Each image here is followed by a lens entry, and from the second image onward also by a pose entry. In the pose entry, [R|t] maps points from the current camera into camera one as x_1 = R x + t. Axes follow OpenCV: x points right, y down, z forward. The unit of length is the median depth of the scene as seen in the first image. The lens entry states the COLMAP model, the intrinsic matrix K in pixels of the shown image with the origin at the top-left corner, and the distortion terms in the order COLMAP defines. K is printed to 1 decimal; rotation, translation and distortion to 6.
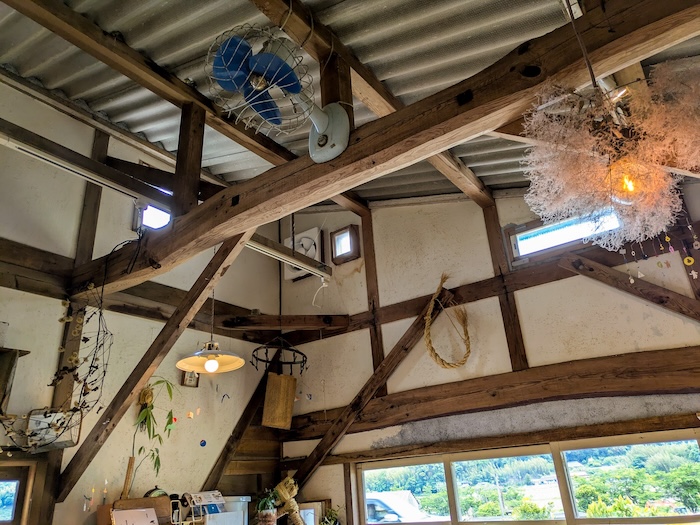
lens RADIAL K [[507.5, 0, 350.0], [0, 507.5, 262.5], [0, 0, 1]] dist [0.009095, -0.004898]
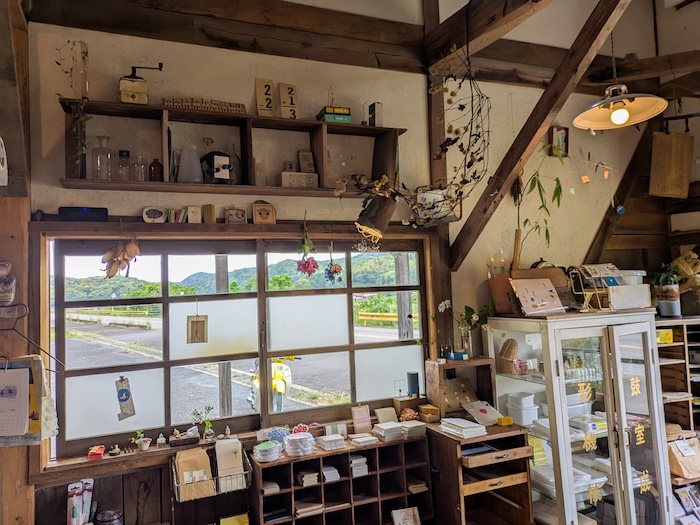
lens RADIAL K [[507.5, 0, 350.0], [0, 507.5, 262.5], [0, 0, 1]] dist [0.009095, -0.004898]
pose [[0.858301, 0.004369, -0.513127, -0.205799], [0.192716, 0.924020, 0.330222, 0.063824], [0.475583, -0.382318, 0.792246, 0.071622]]
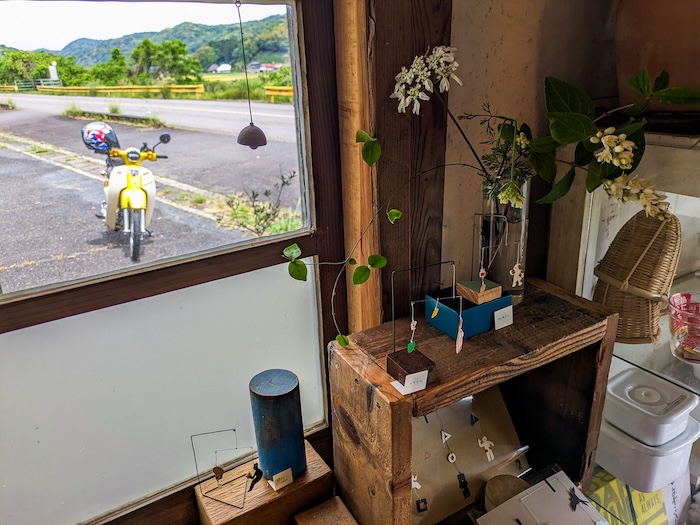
lens RADIAL K [[507.5, 0, 350.0], [0, 507.5, 262.5], [0, 0, 1]] dist [0.009095, -0.004898]
pose [[0.930308, 0.165112, -0.327513, -0.514948], [0.128195, 0.690251, 0.712123, 0.420276], [0.343646, -0.704480, 0.620980, 0.749935]]
